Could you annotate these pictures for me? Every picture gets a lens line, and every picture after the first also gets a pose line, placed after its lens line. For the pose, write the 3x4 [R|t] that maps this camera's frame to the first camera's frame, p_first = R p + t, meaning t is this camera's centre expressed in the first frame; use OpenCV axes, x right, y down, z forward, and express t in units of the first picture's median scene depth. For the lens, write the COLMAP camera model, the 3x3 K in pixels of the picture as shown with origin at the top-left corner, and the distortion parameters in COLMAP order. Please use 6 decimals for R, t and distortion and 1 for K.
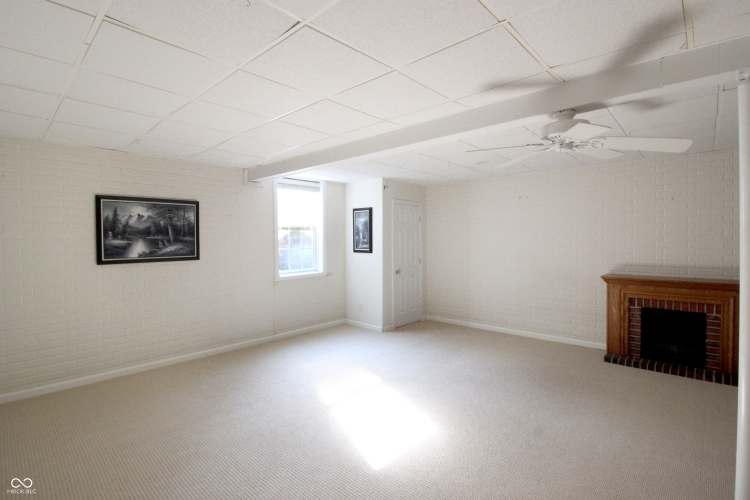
lens RADIAL K [[362.7, 0, 376.2], [0, 362.7, 239.0], [0, 0, 1]] dist [0.009849, -0.016468]
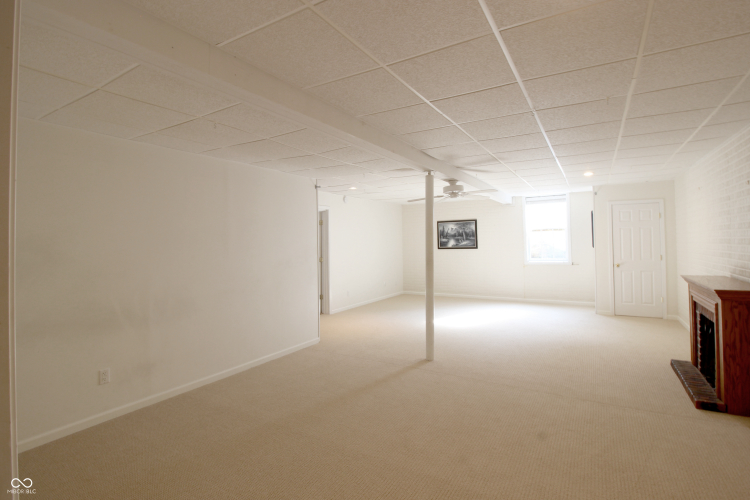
lens RADIAL K [[362.7, 0, 376.2], [0, 362.7, 239.0], [0, 0, 1]] dist [0.009849, -0.016468]
pose [[0.219983, -0.006608, -0.975481, 1.359236], [0.014655, 0.999887, -0.003469, 0.002759], [0.975394, -0.013533, 0.220055, 0.030567]]
